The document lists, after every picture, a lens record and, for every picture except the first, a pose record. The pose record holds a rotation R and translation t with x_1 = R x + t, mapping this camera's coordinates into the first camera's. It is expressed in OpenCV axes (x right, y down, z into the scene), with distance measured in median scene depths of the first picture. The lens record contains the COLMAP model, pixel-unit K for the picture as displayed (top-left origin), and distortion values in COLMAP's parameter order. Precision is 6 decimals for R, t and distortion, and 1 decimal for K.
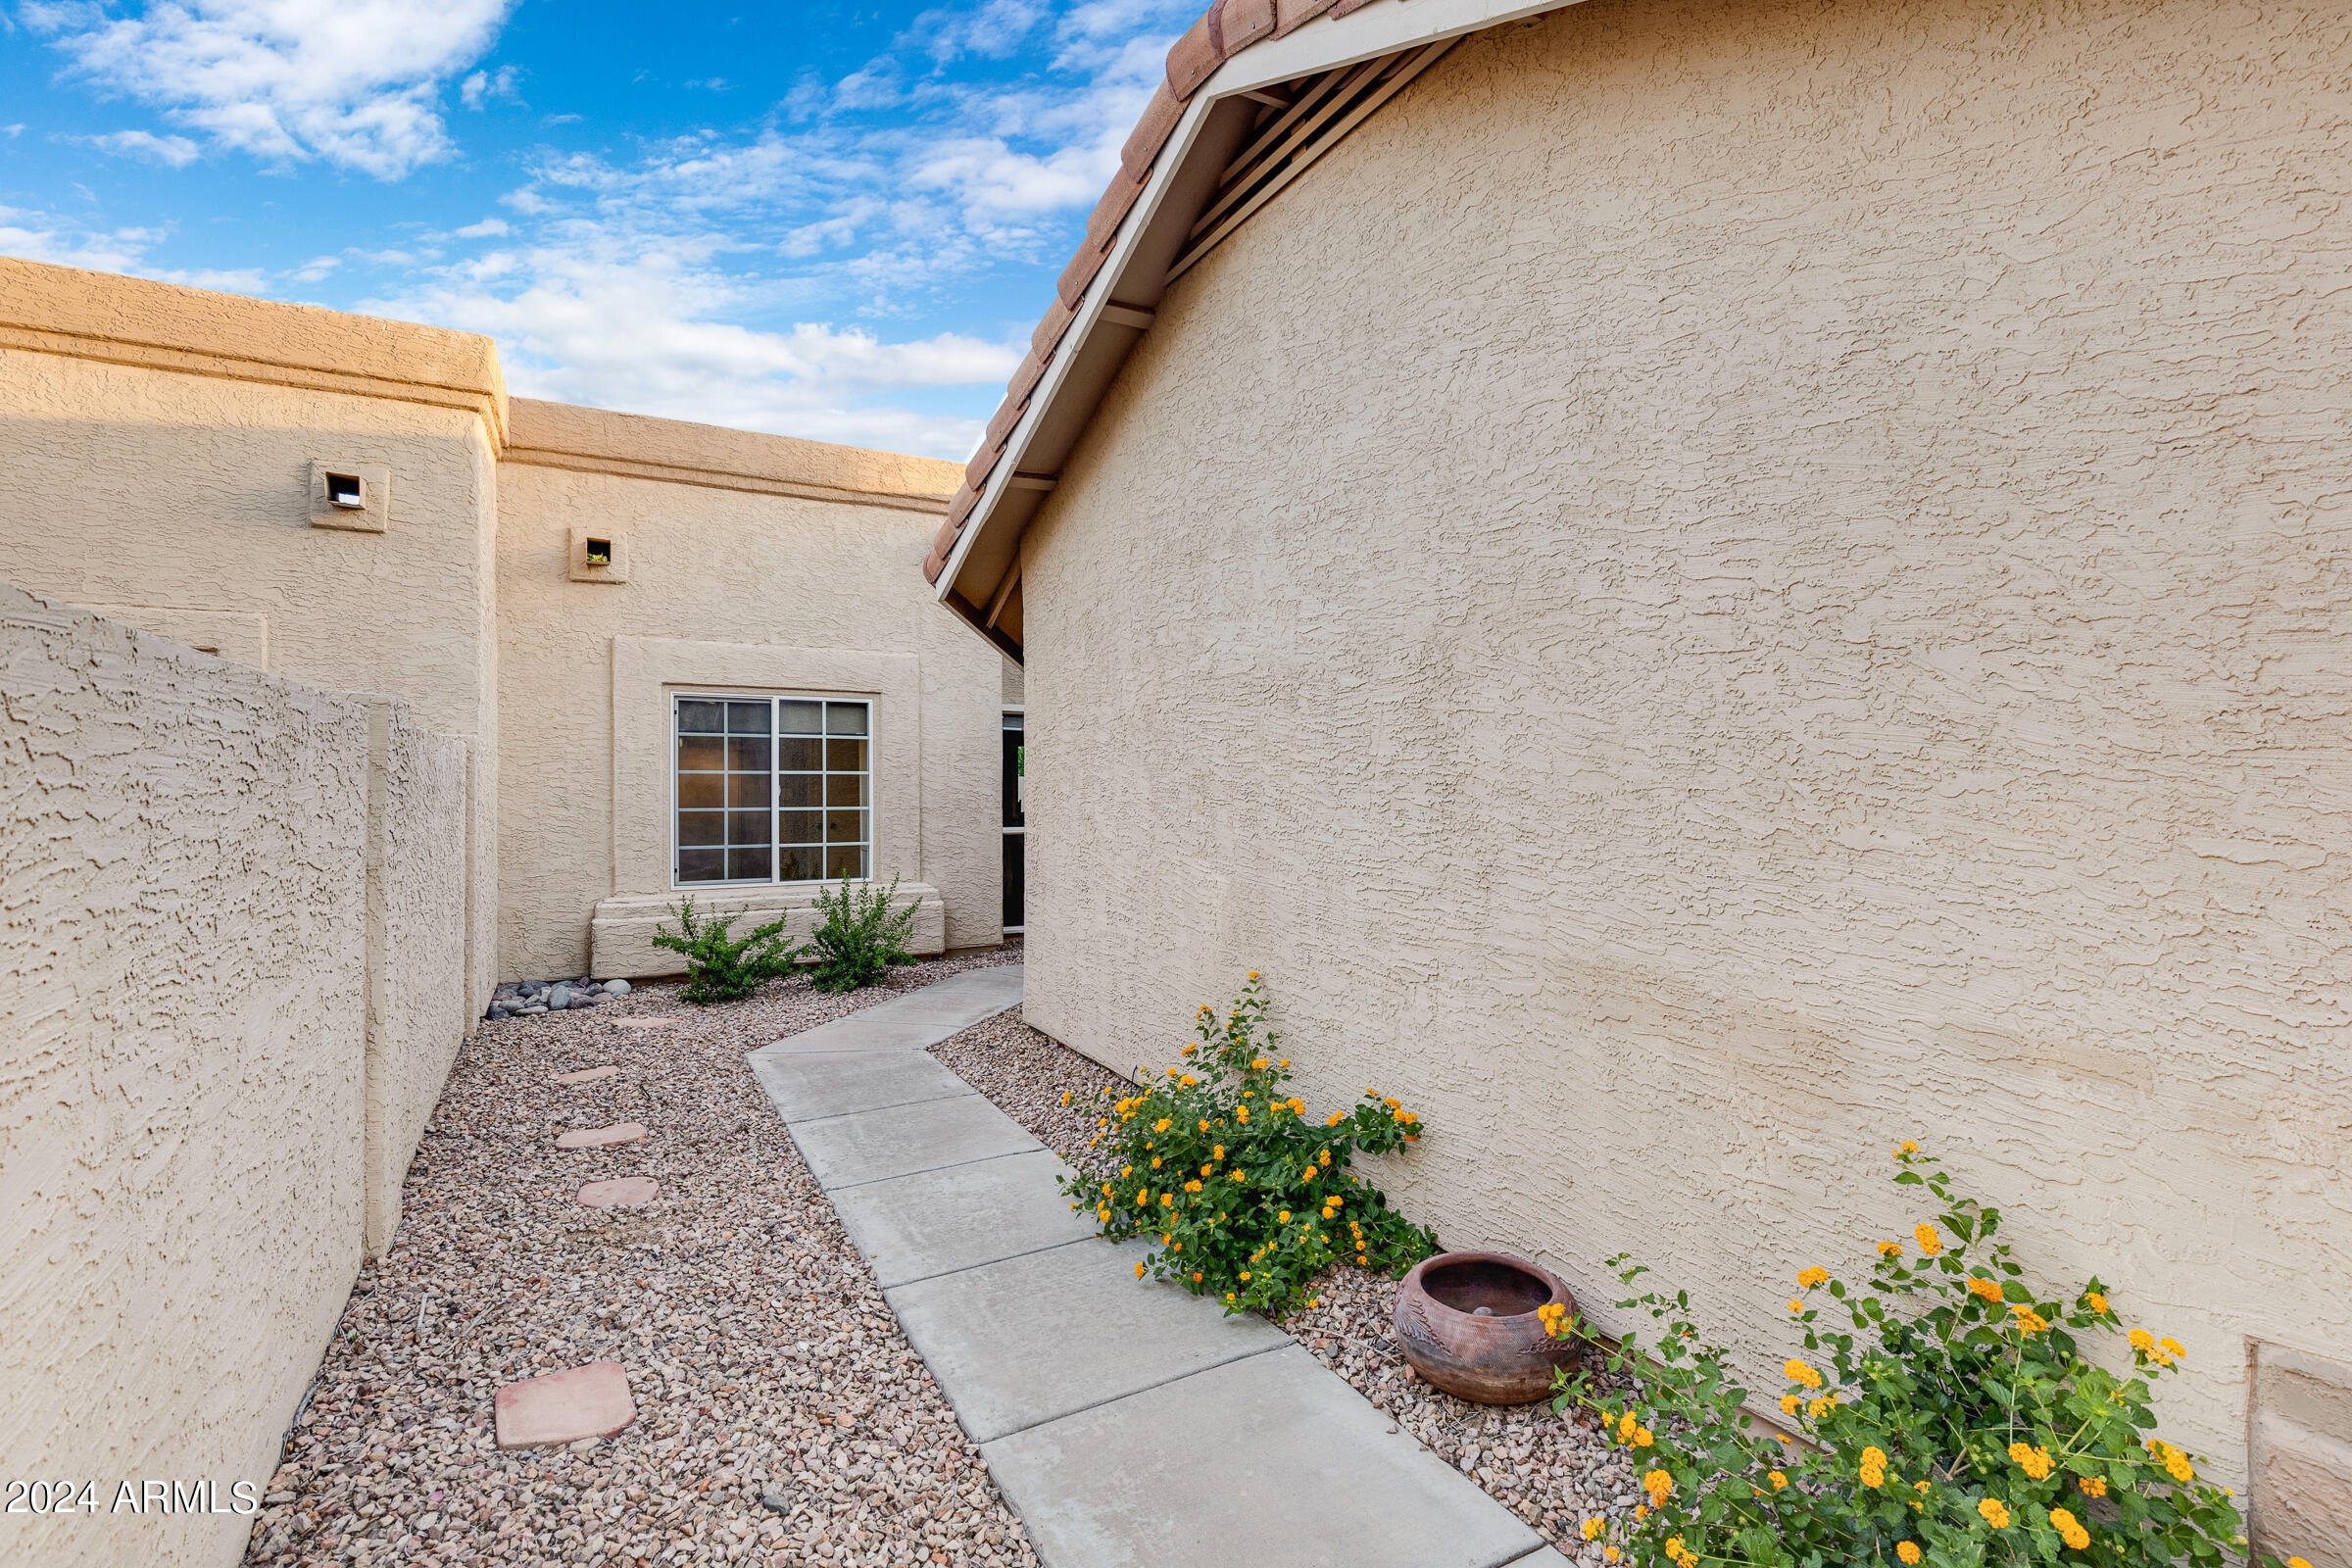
lens RADIAL K [[1074.2, 0, 1169.5], [0, 1074.2, 786.3], [0, 0, 1]] dist [-0.002253, -0.000288]
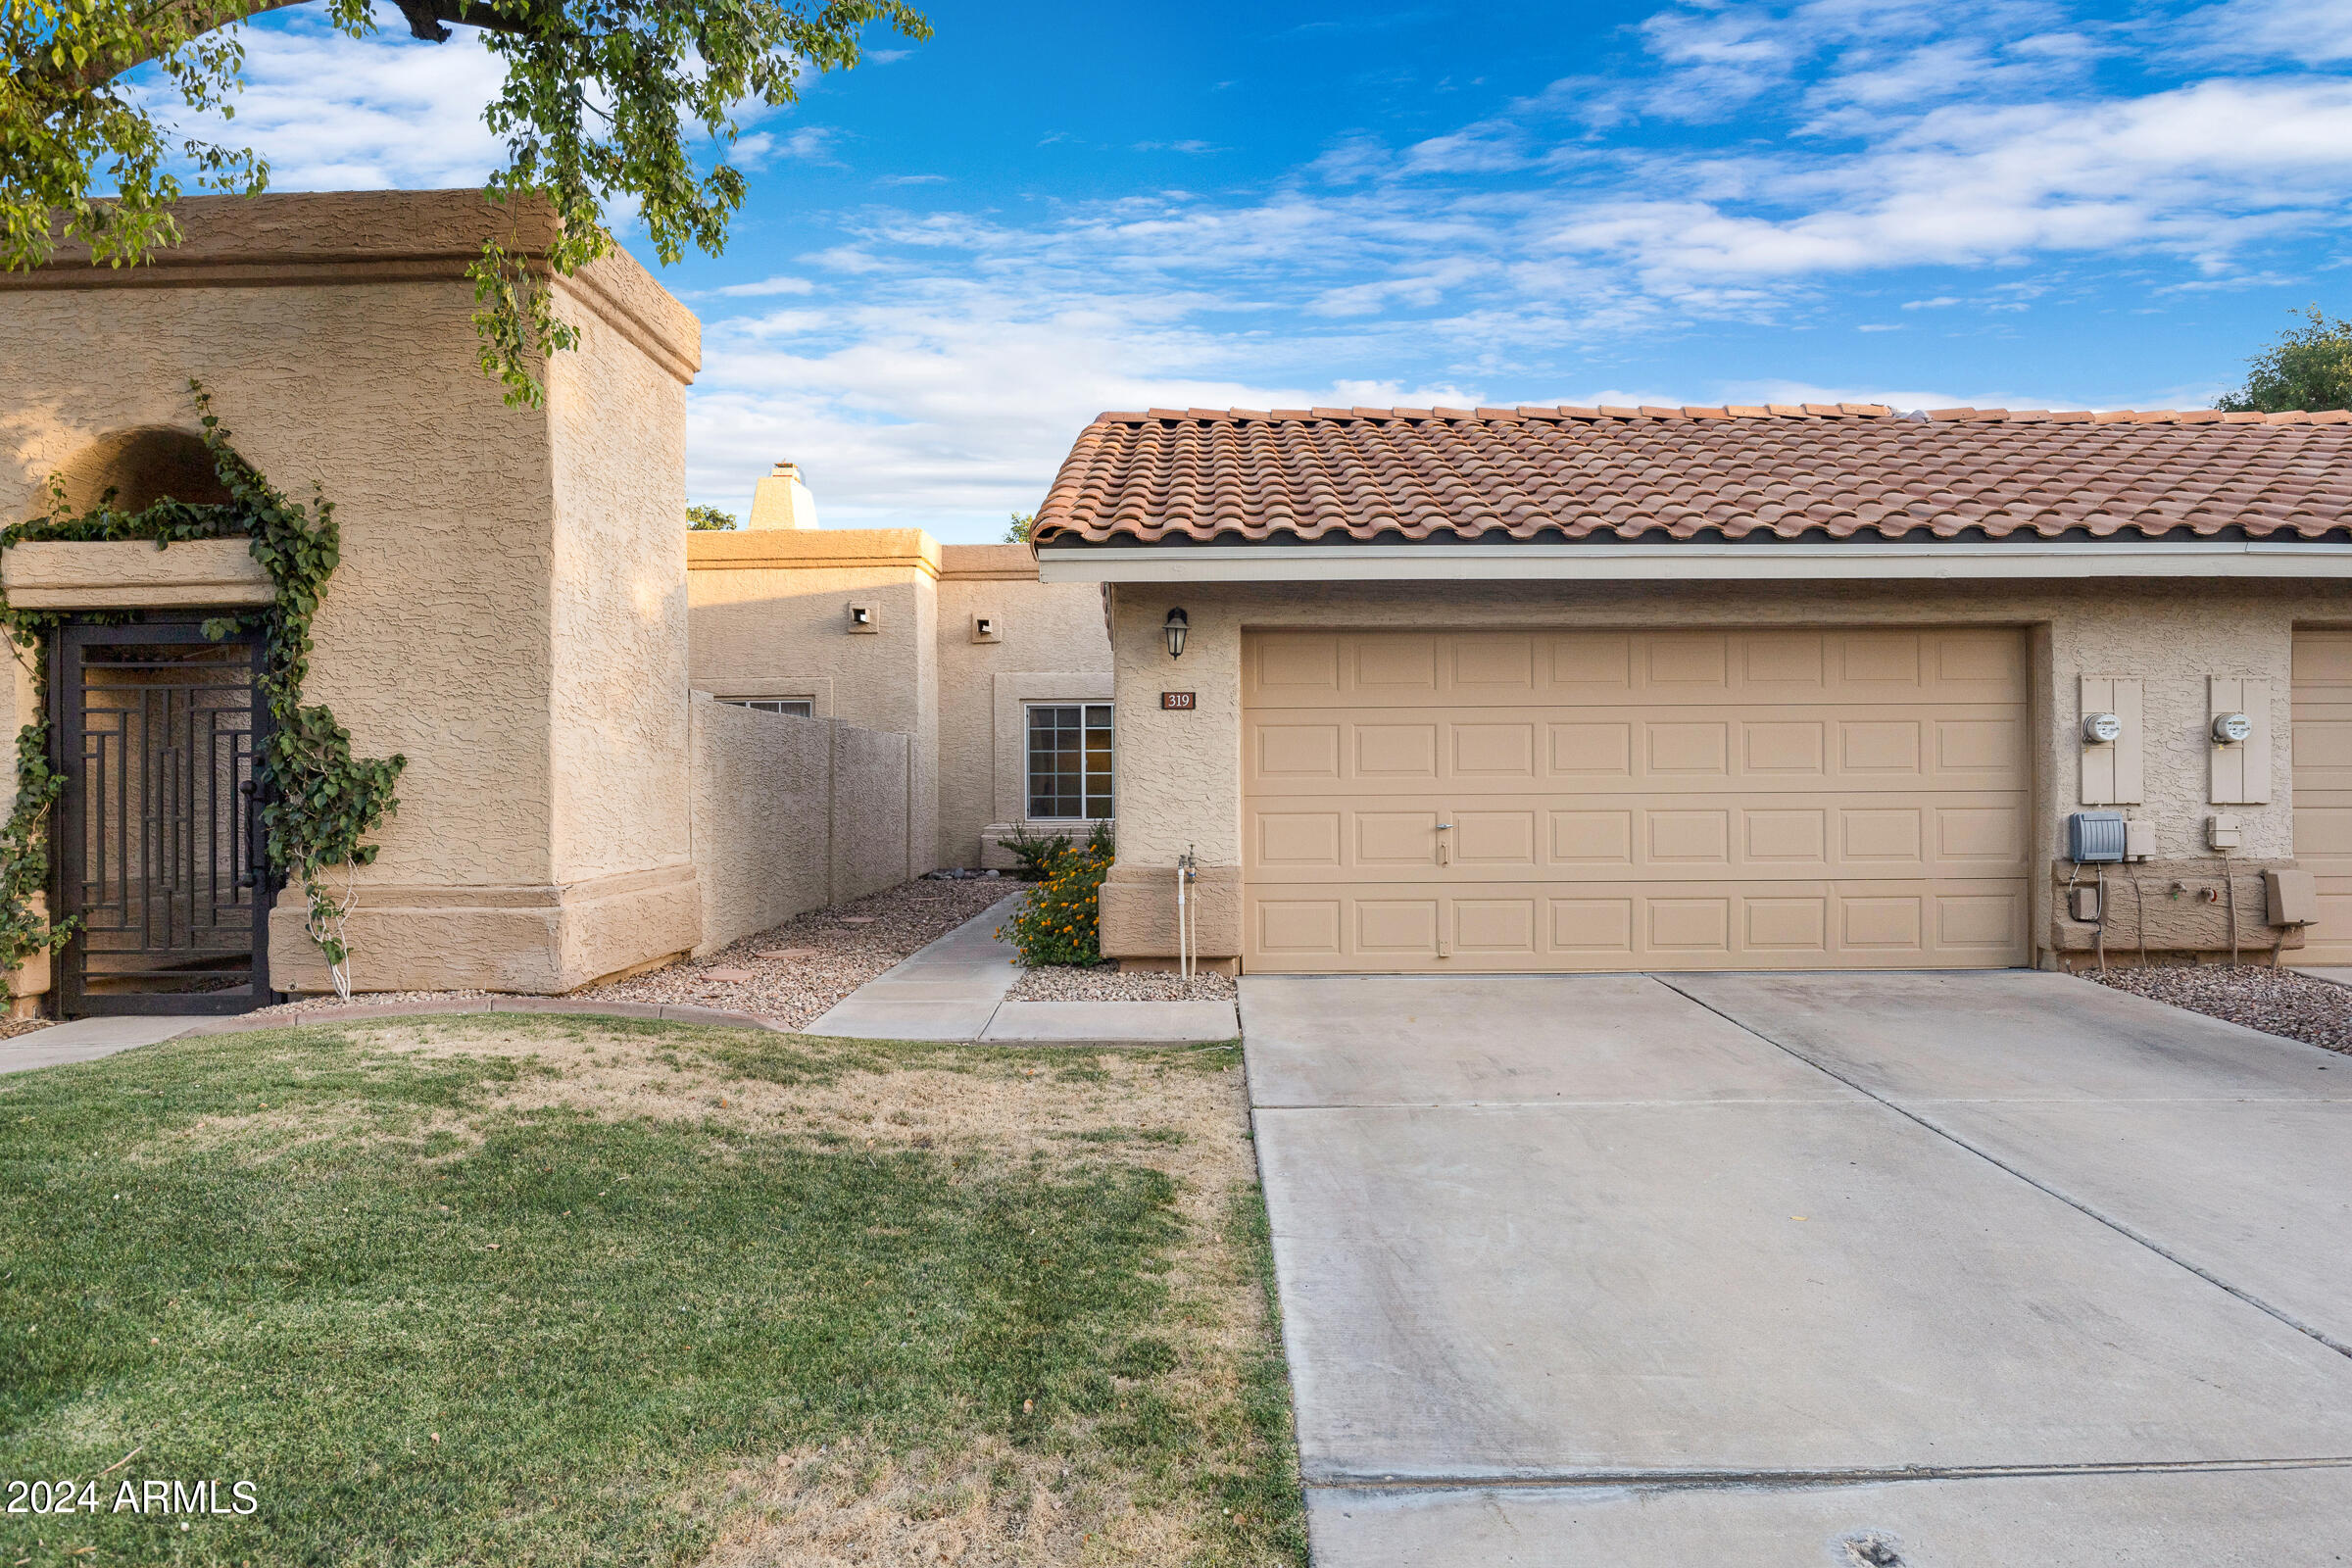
lens RADIAL K [[1386.3, 0, 1176.0], [0, 1386.3, 784.0], [0, 0, 1]] dist [-0.014809, -0.000120]
pose [[0.866162, -0.007605, -0.499705, 0.857858], [0.005700, 0.999970, -0.005338, 0.052501], [0.499731, 0.001775, 0.866179, -0.795567]]
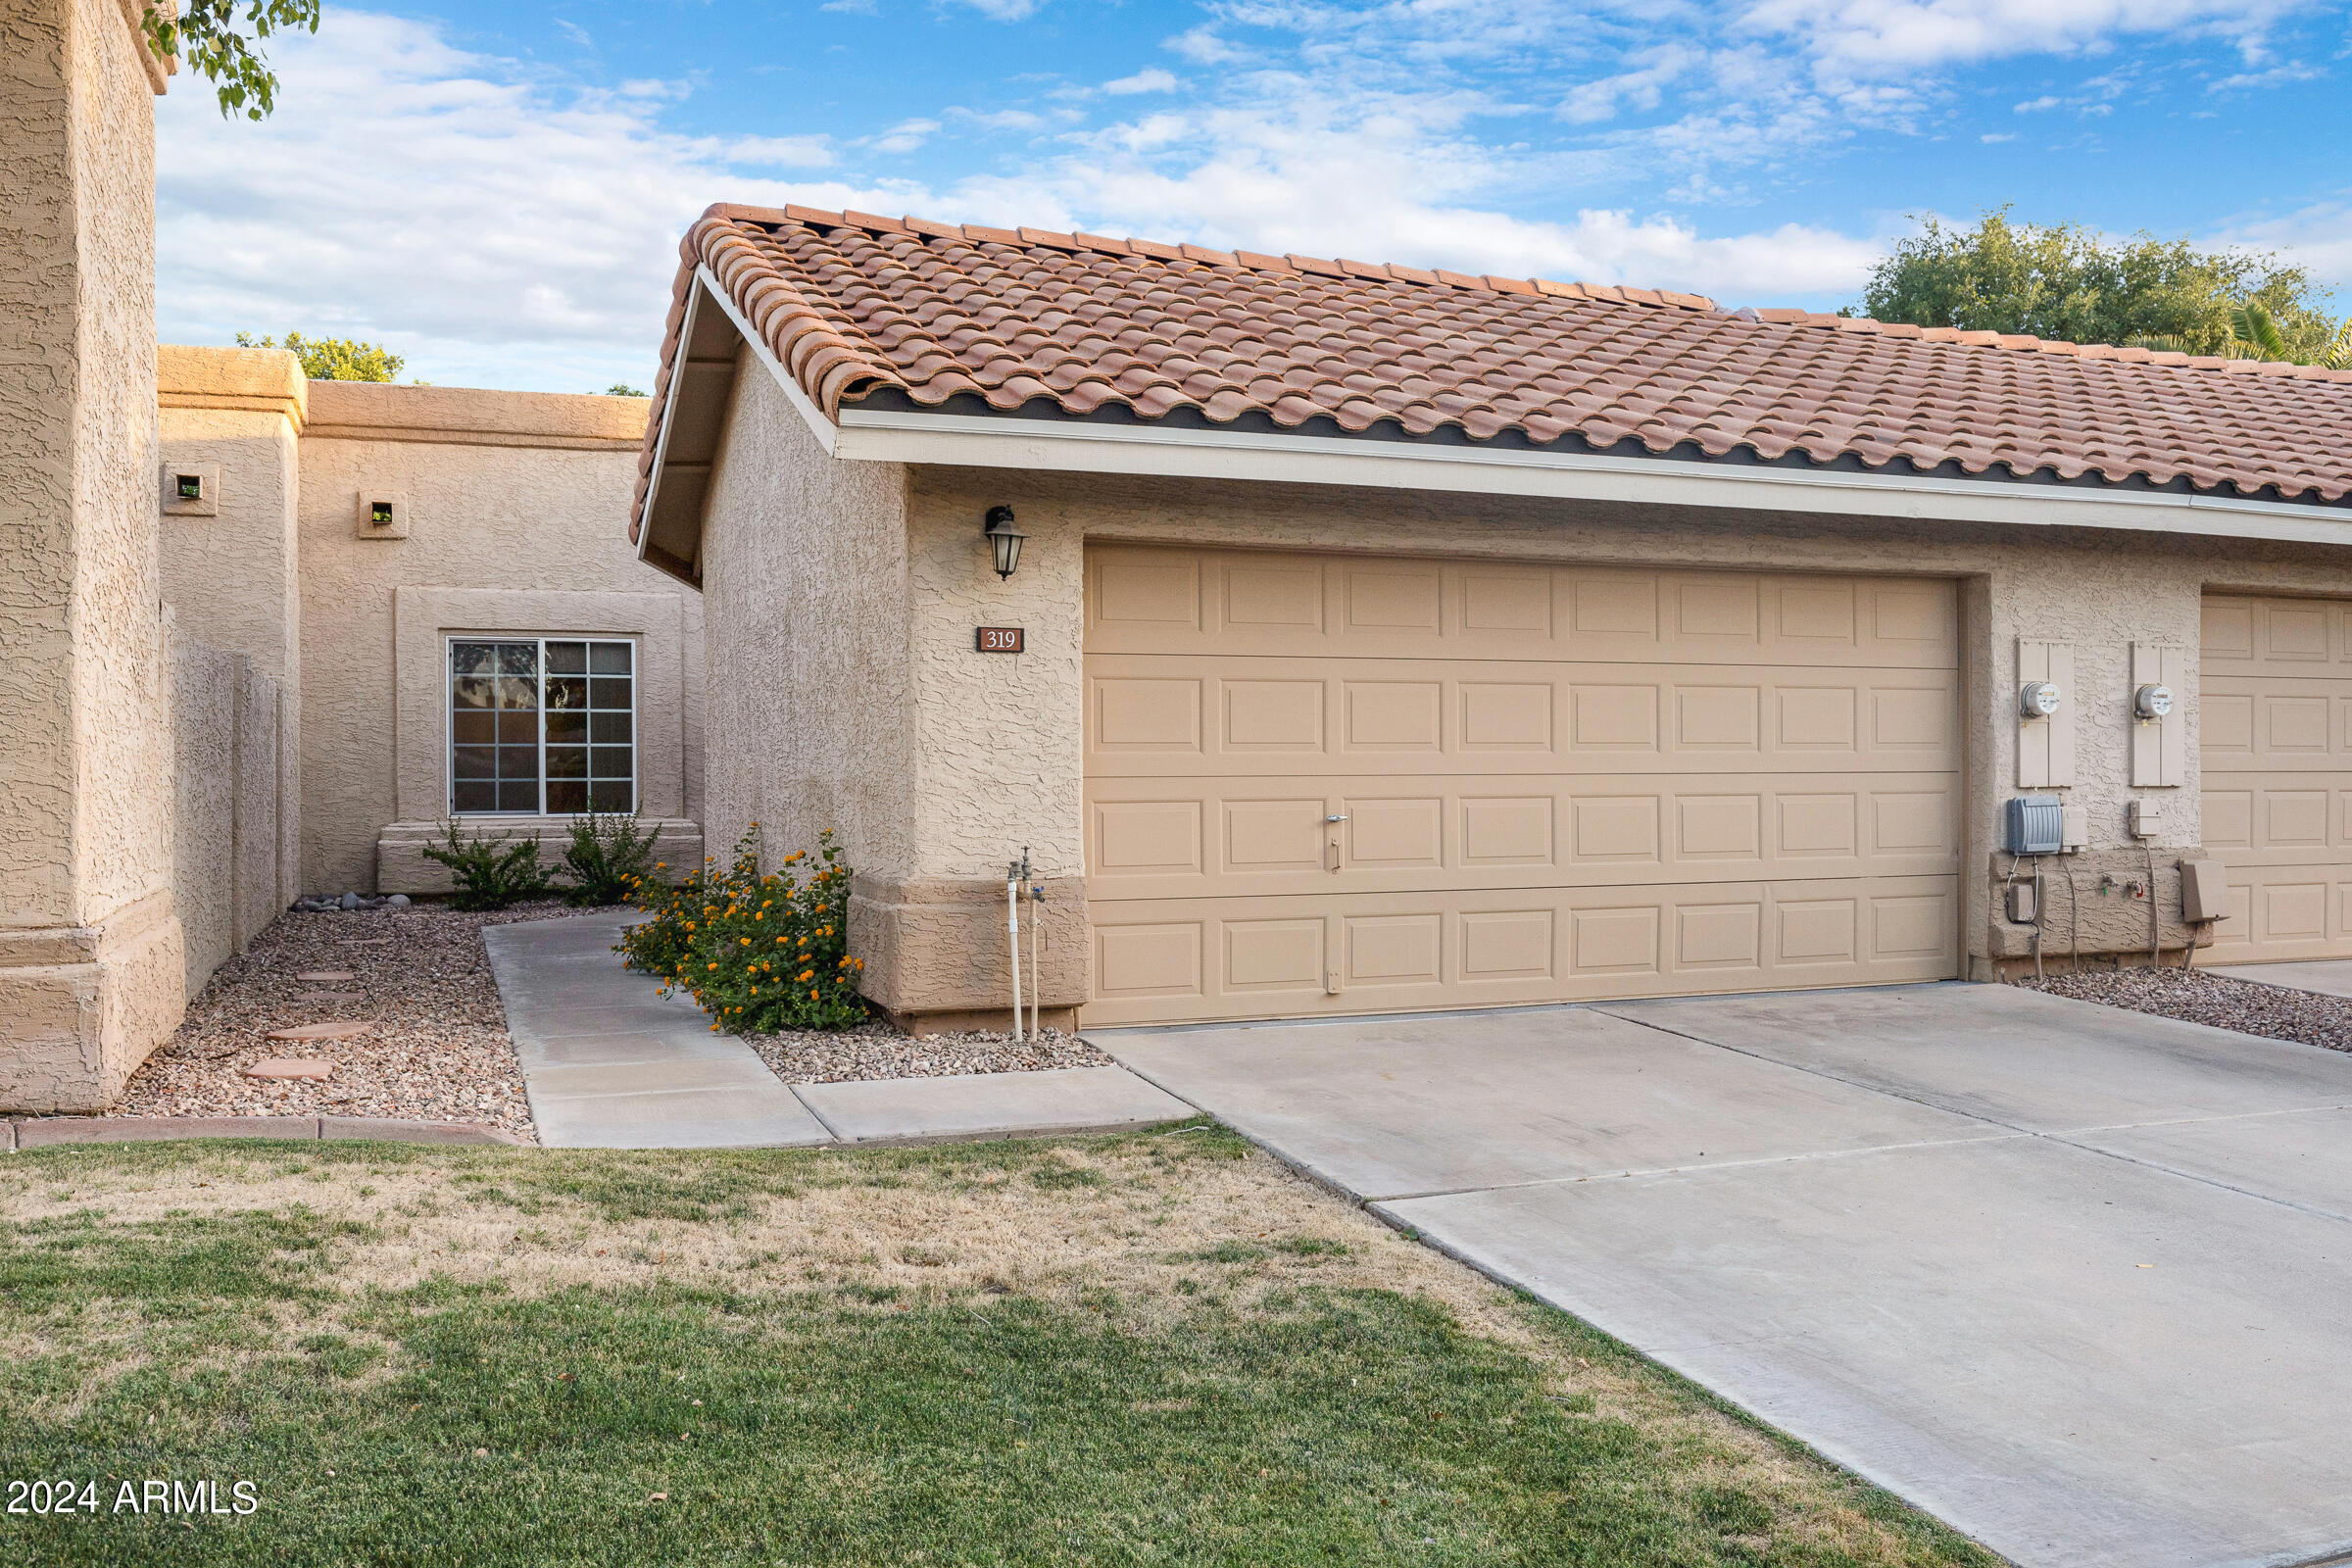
lens RADIAL K [[1989.7, 0, 1178.8], [0, 1989.7, 779.2], [0, 0, 1]] dist [-0.029144, -0.000992]
pose [[0.989396, -0.003513, -0.145202, 0.578474], [0.004162, 0.999983, 0.004173, 0.053137], [0.145185, -0.004733, 0.989393, -0.906667]]
